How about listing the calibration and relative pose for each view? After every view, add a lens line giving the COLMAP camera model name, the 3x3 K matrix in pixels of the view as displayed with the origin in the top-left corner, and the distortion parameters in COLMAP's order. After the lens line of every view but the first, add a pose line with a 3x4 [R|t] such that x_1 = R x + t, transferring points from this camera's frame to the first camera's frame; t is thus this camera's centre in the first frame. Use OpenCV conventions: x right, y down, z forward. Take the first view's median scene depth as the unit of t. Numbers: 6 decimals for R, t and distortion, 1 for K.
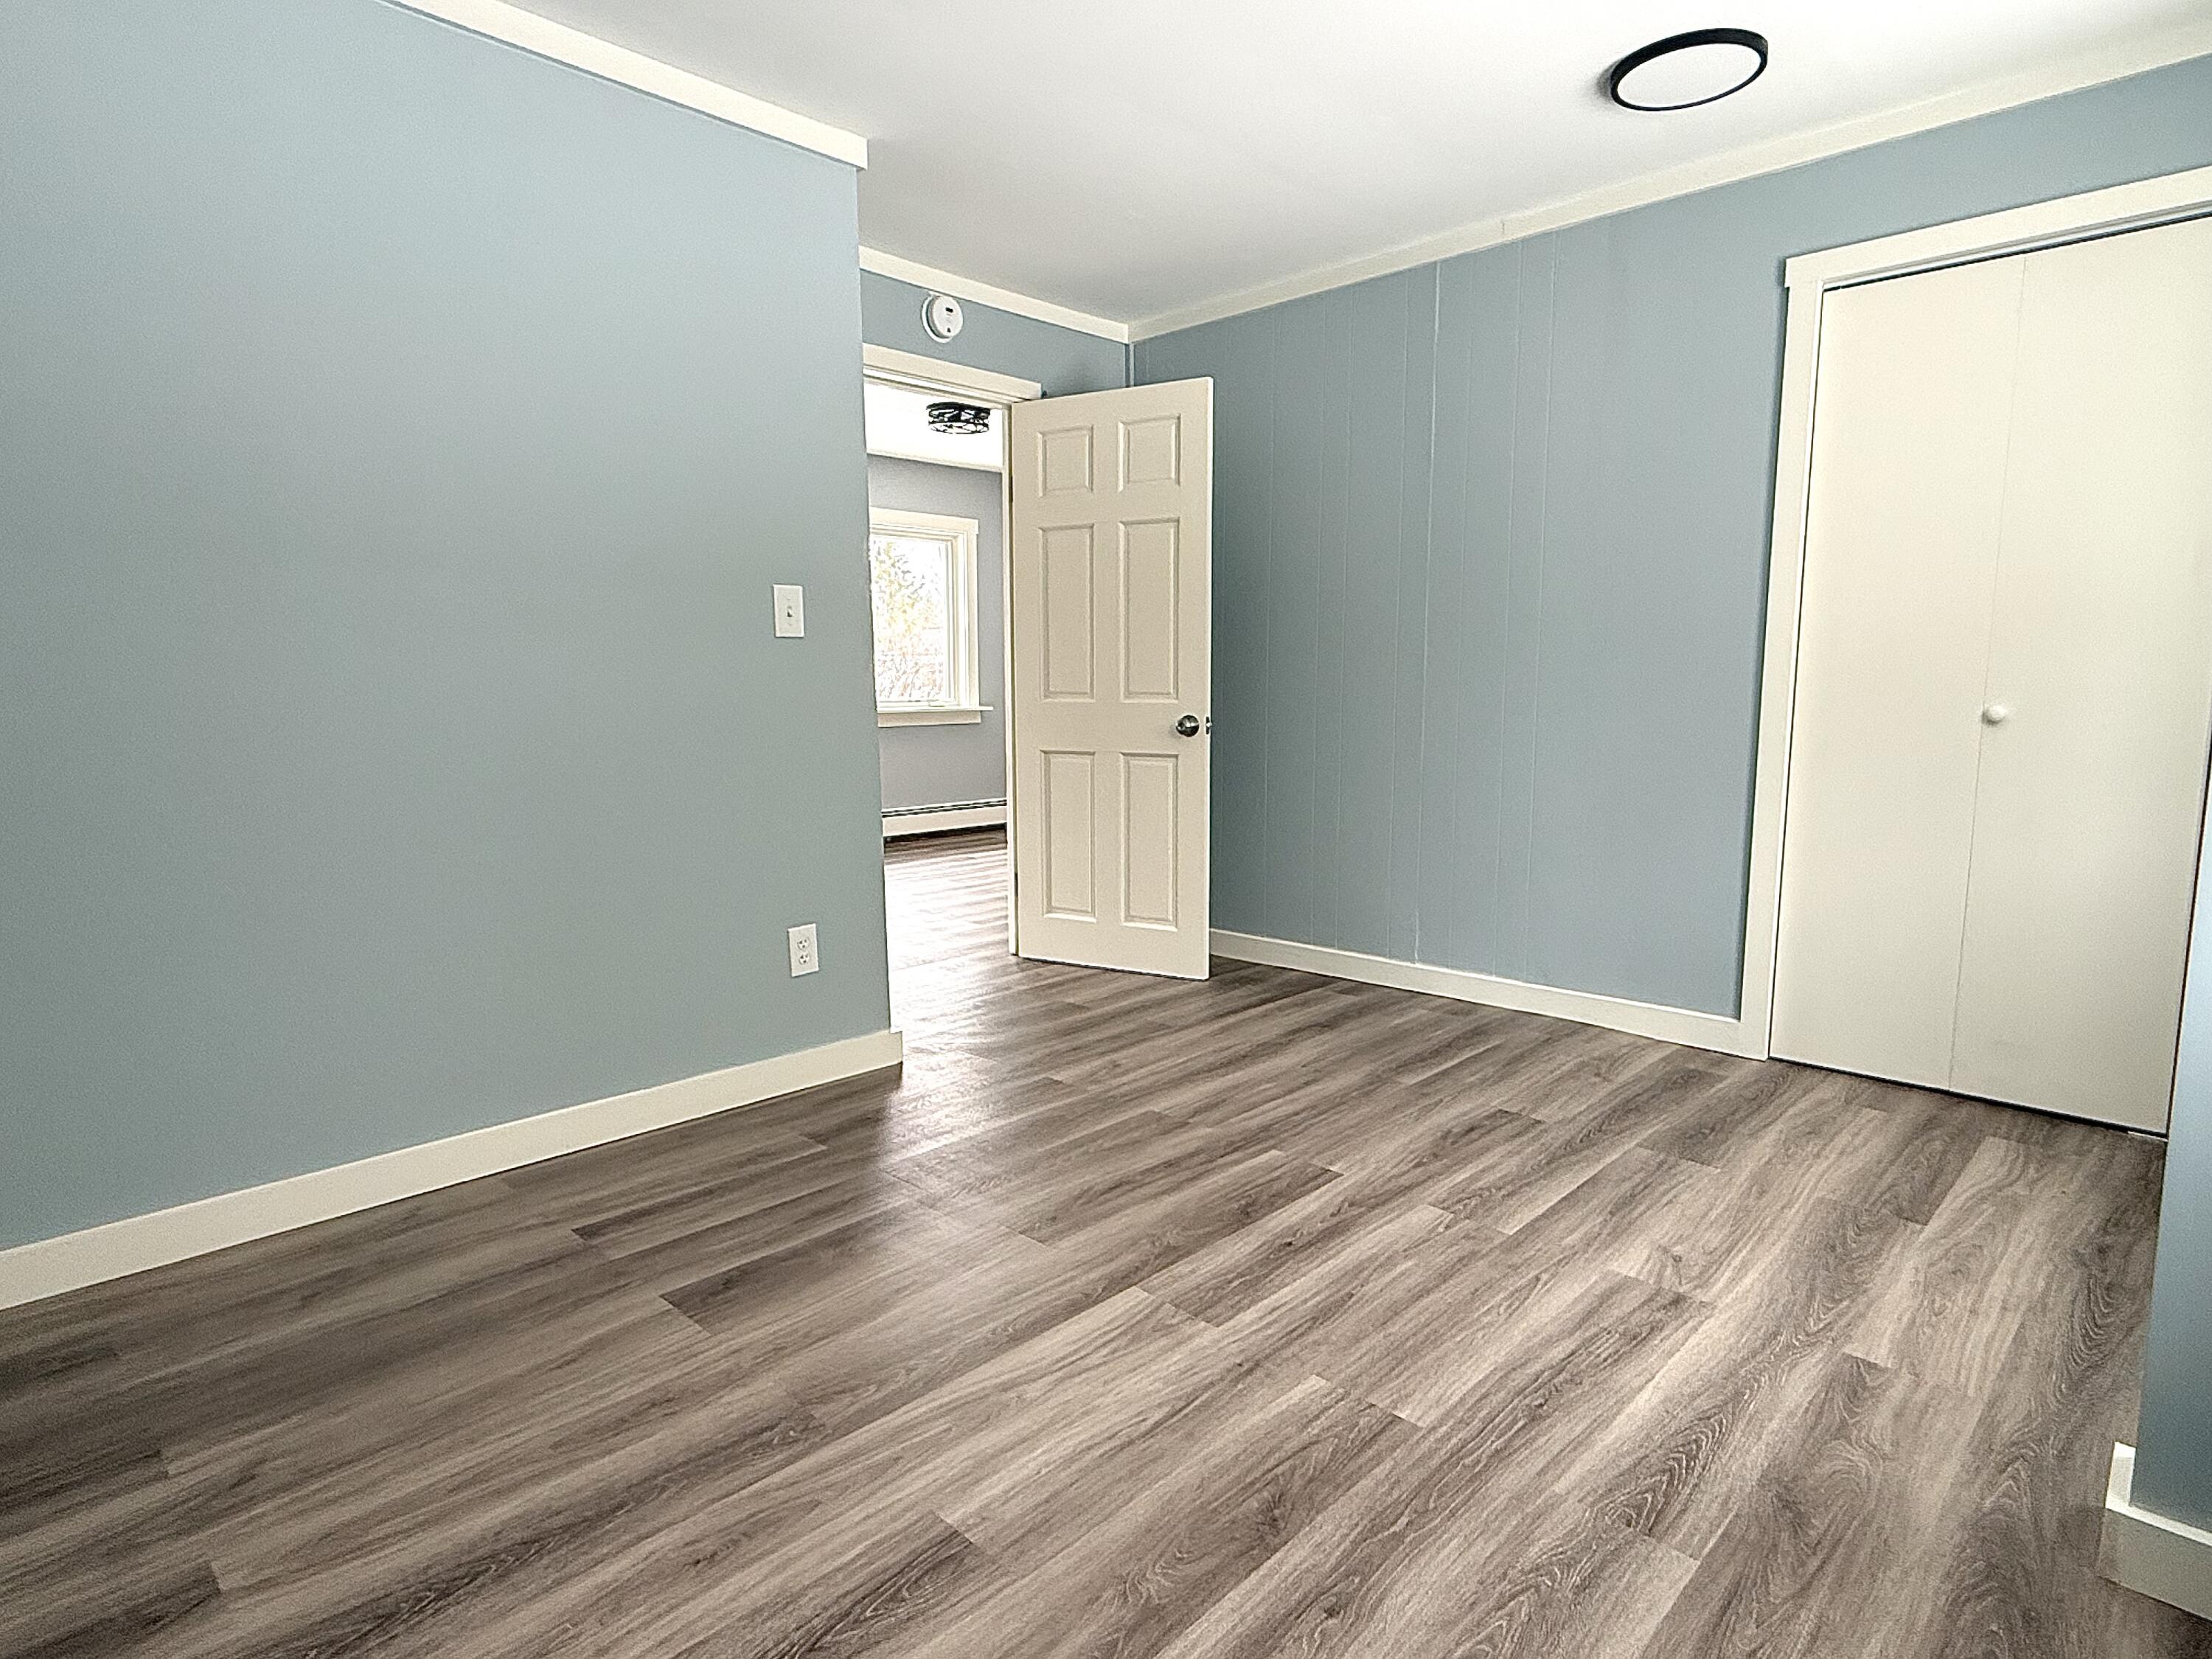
lens RADIAL K [[1215.6, 0, 1108.2], [0, 1215.6, 833.6], [0, 0, 1]] dist [0.002772, -0.002243]
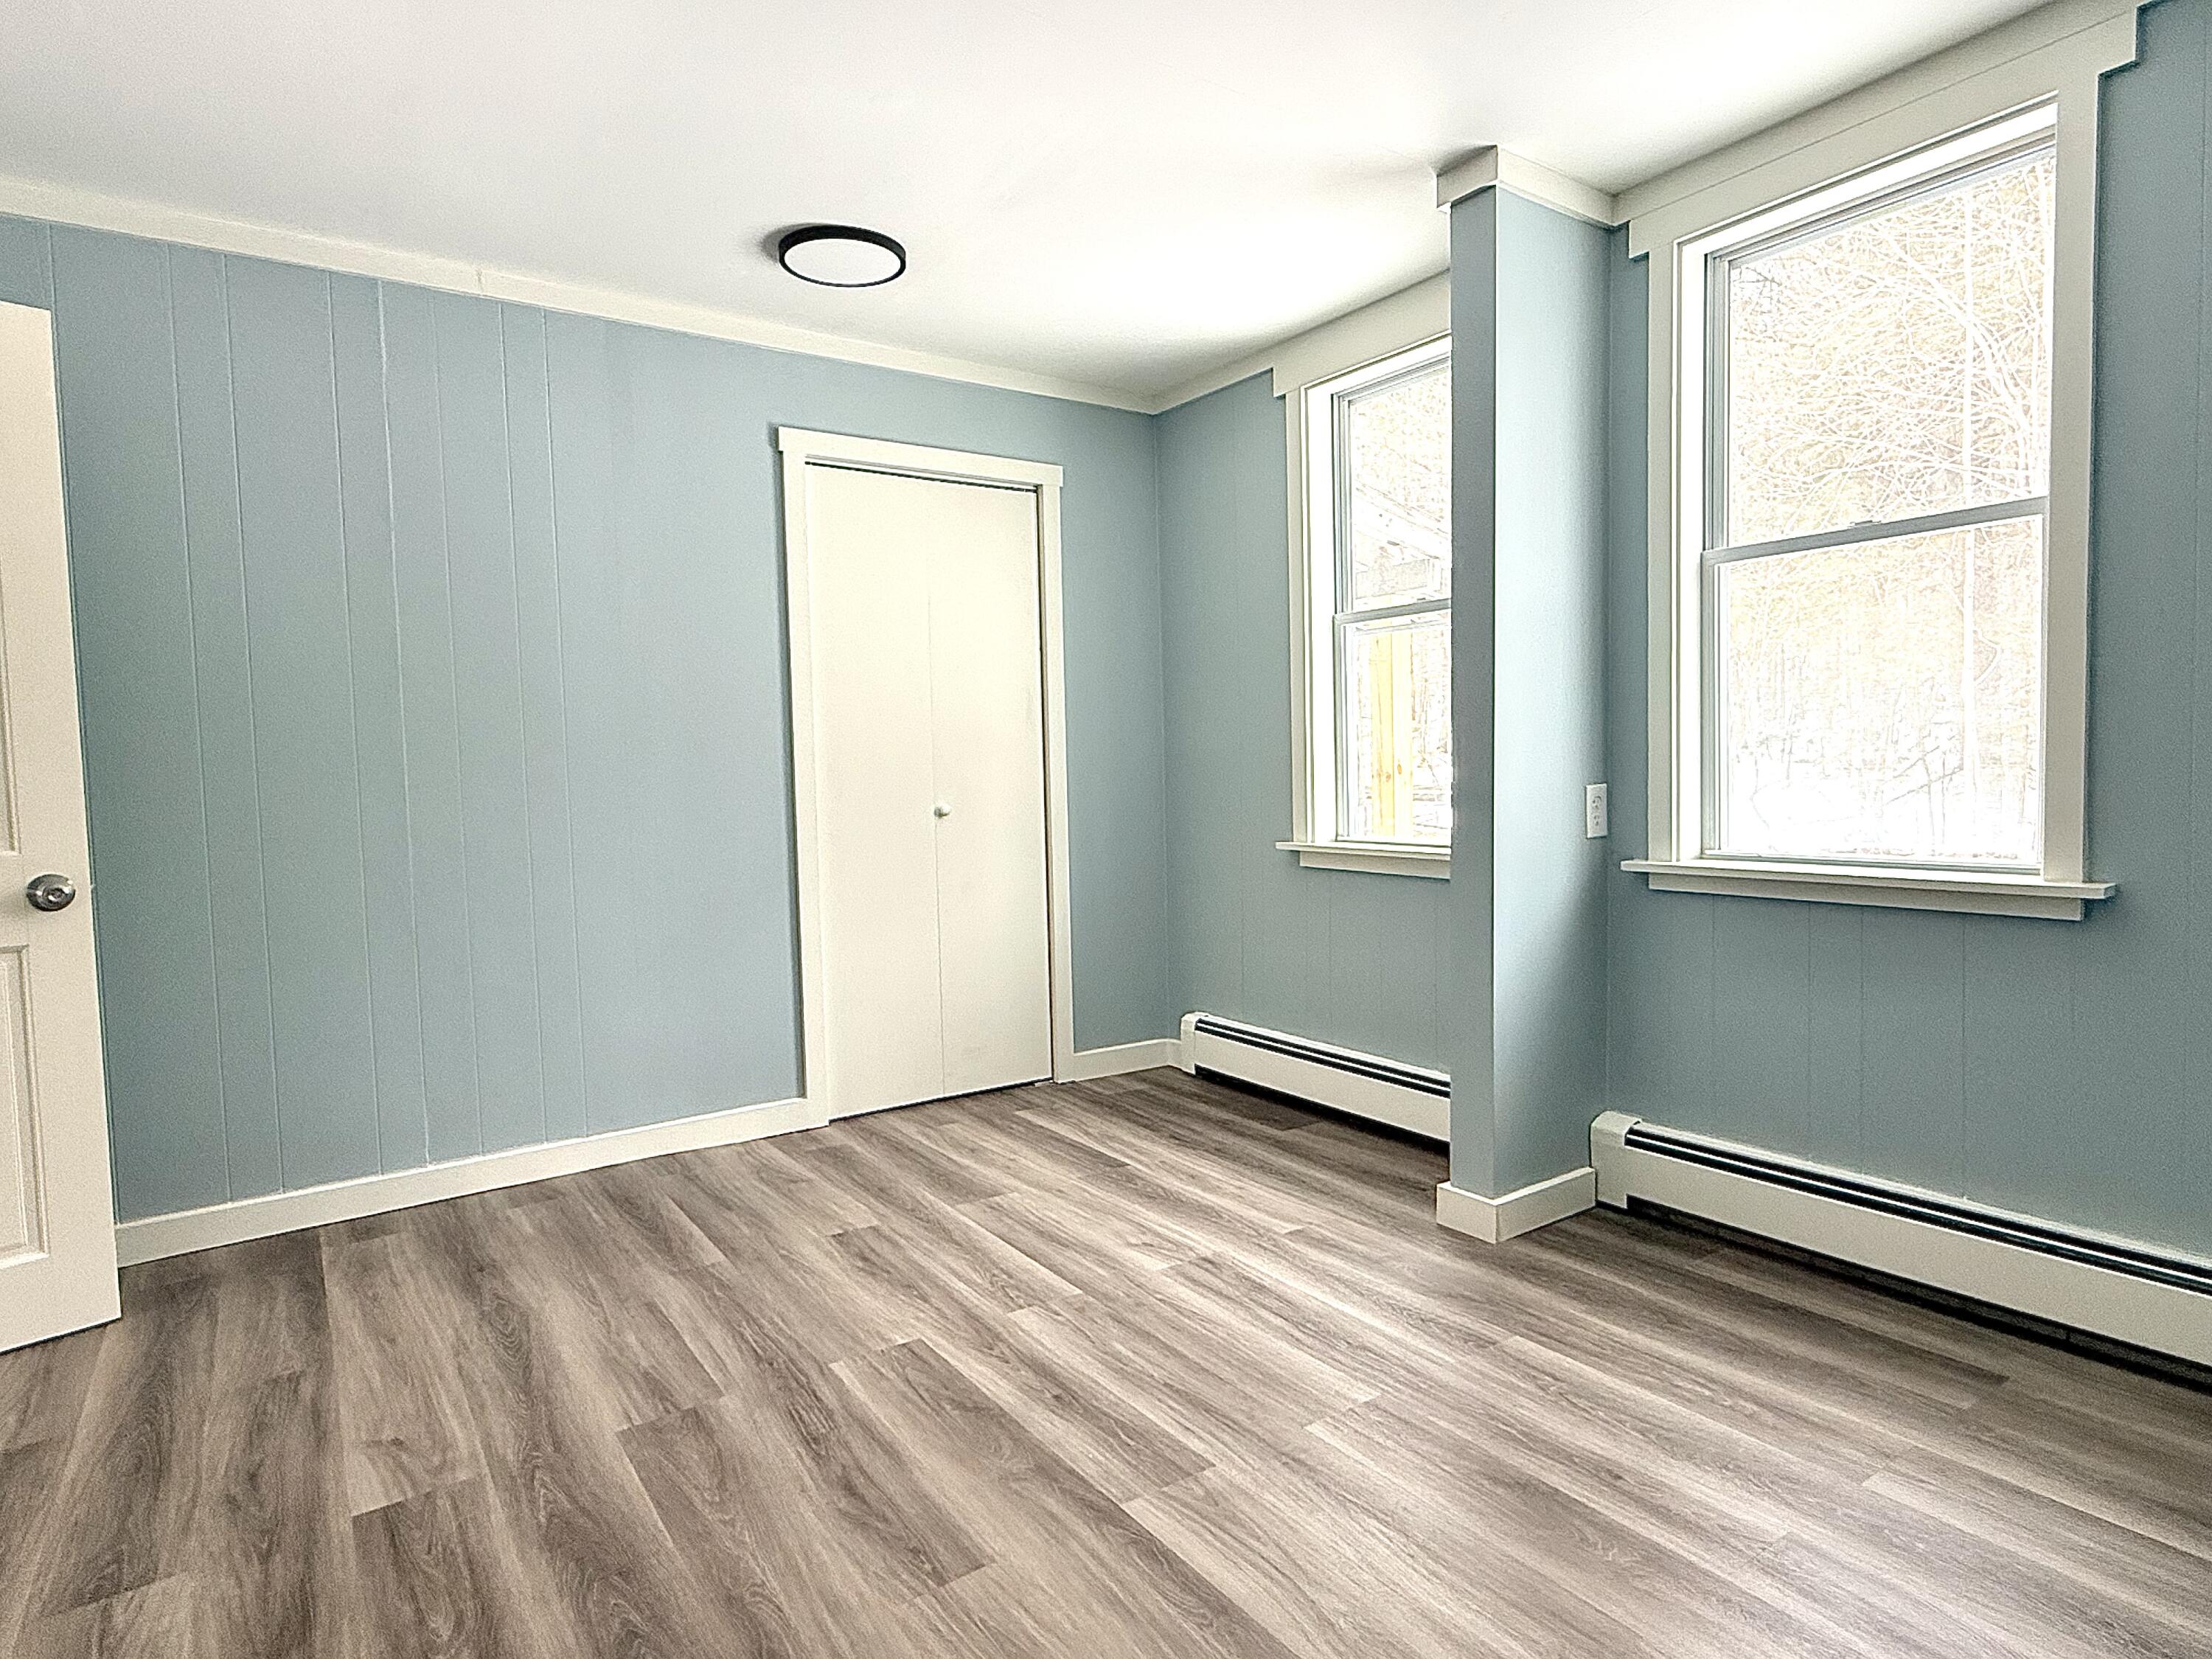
lens RADIAL K [[1215.6, 0, 1100.7], [0, 1215.6, 832.1], [0, 0, 1]] dist [0.002772, -0.002243]
pose [[0.198287, -0.055898, 0.978549, -0.712940], [0.147338, 0.988728, 0.026624, -0.106132], [-0.969007, 0.138898, 0.204287, 0.703939]]
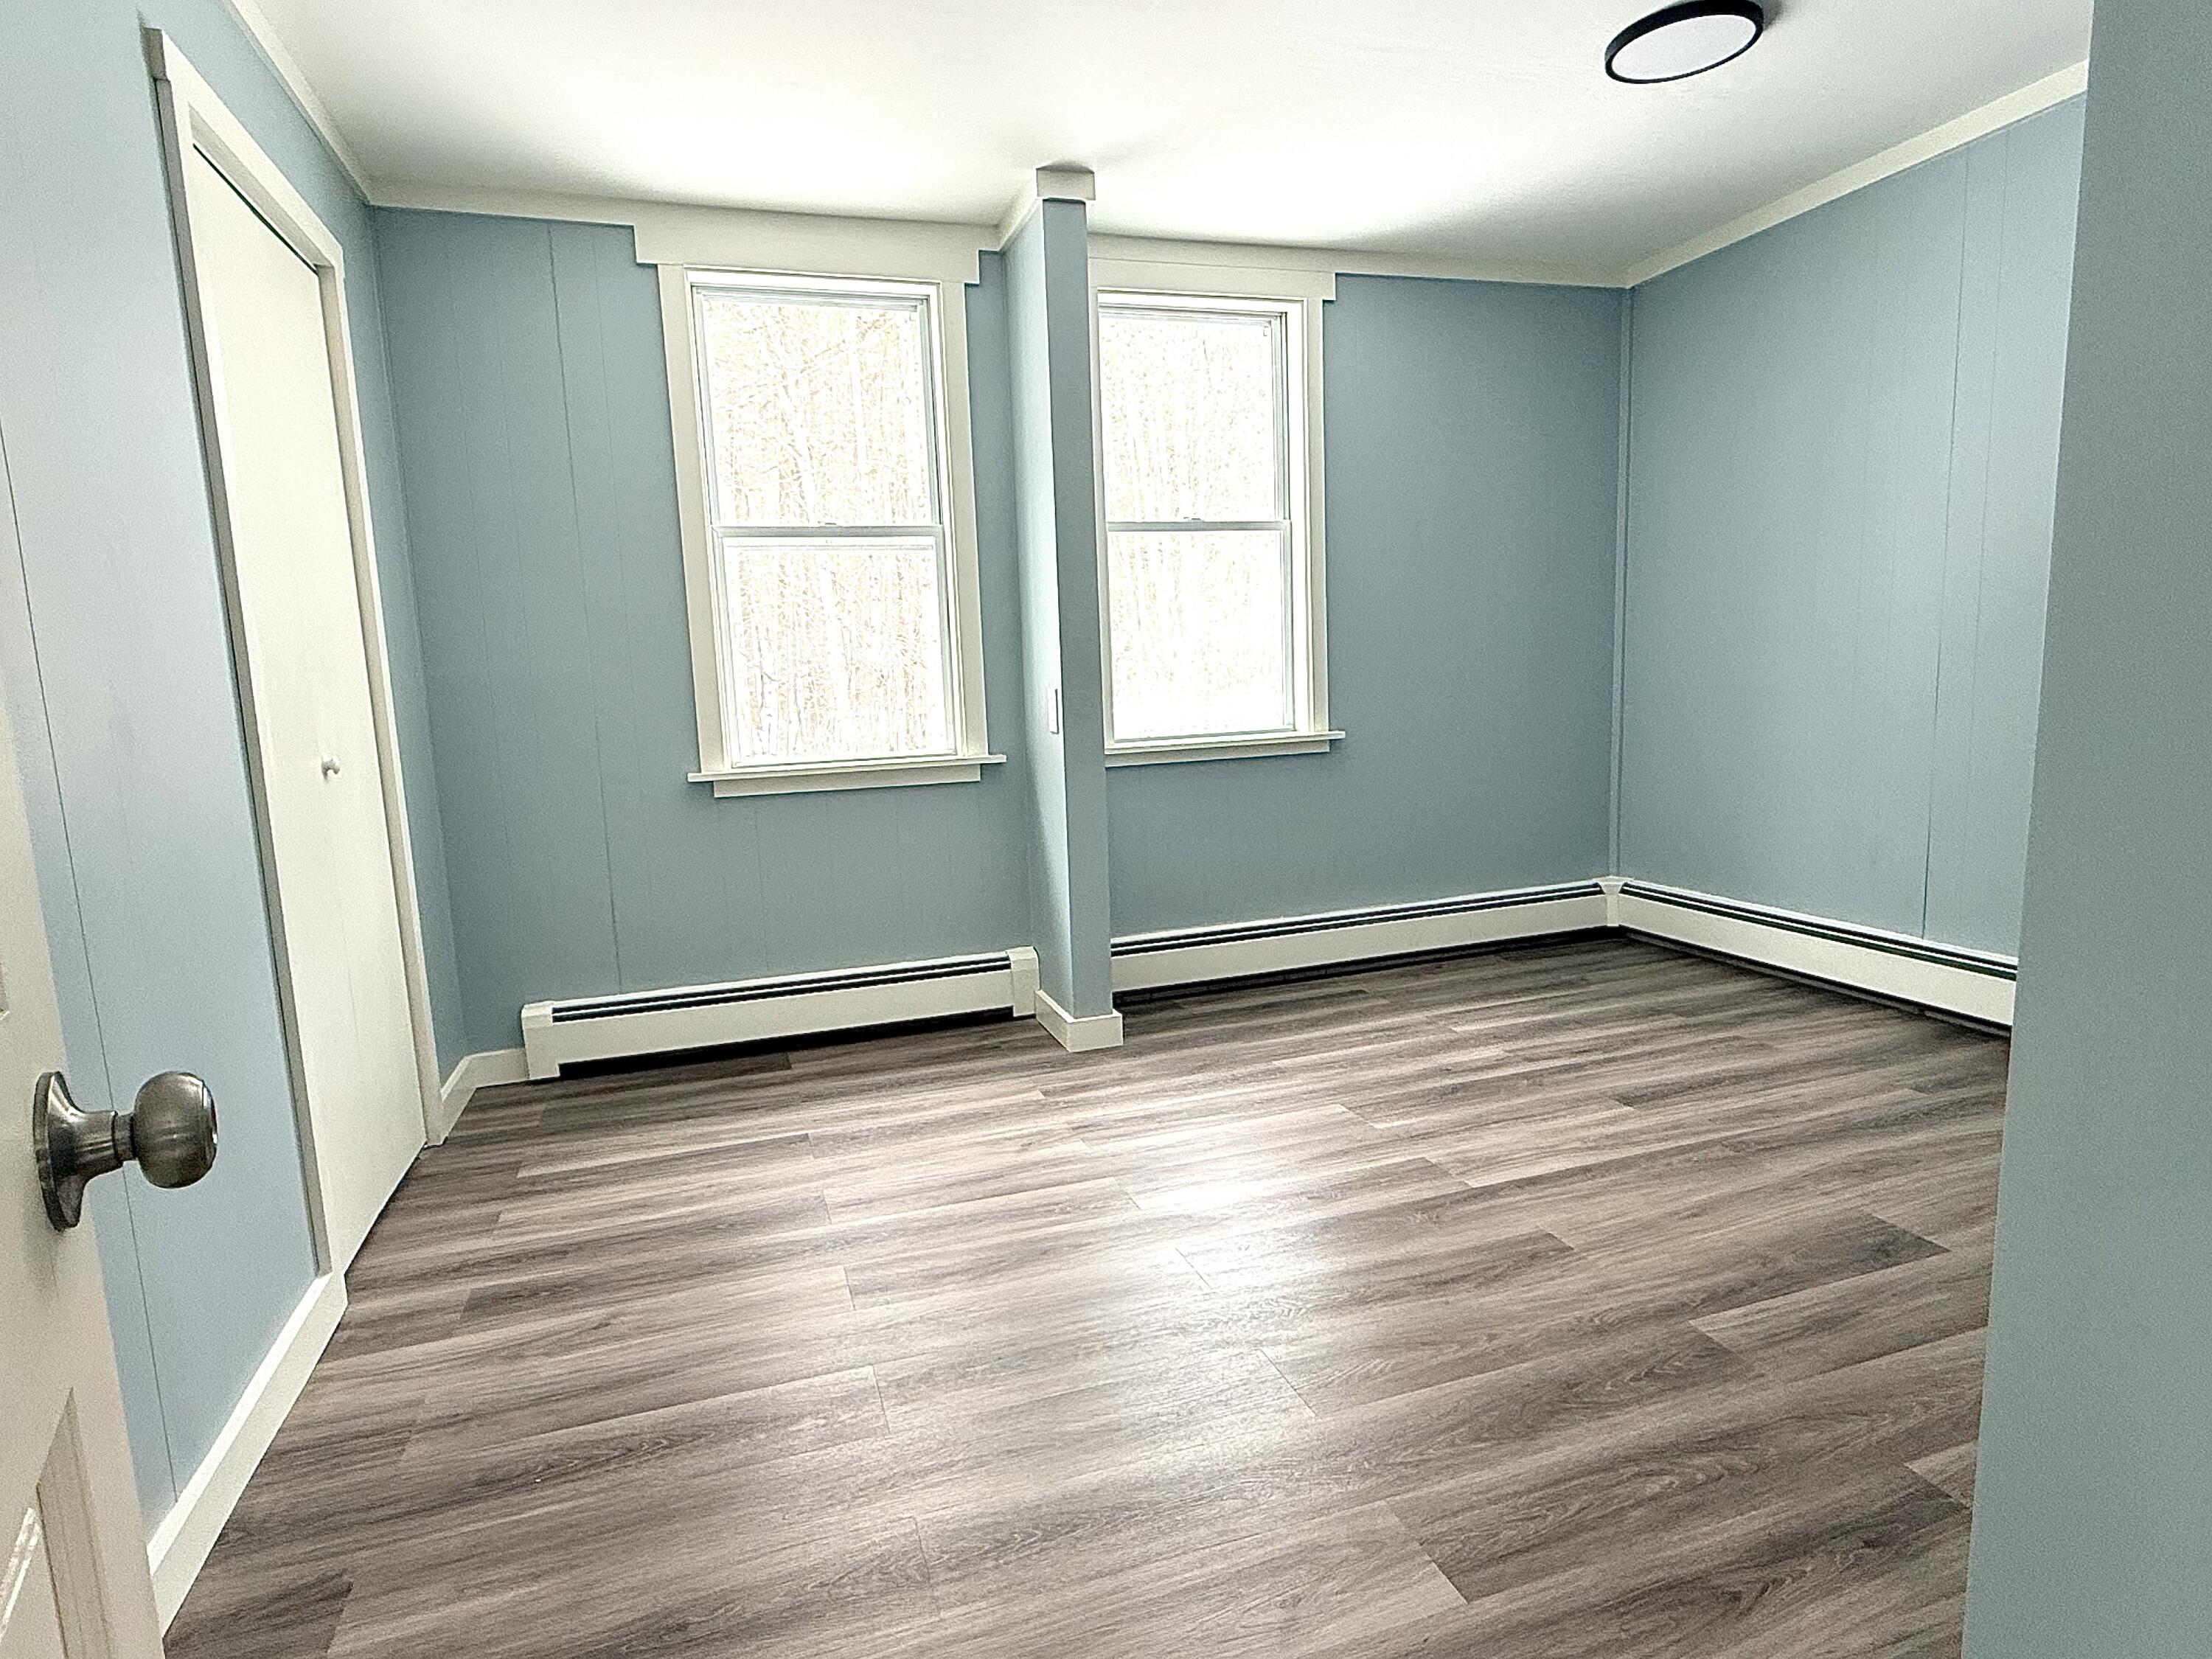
lens RADIAL K [[1215.6, 0, 1111.3], [0, 1215.6, 832.6], [0, 0, 1]] dist [0.002772, -0.002243]
pose [[-0.887948, -0.023516, 0.459342, -0.179983], [0.100860, 0.964429, 0.244345, -0.256734], [-0.448749, 0.263295, -0.853991, 1.884182]]
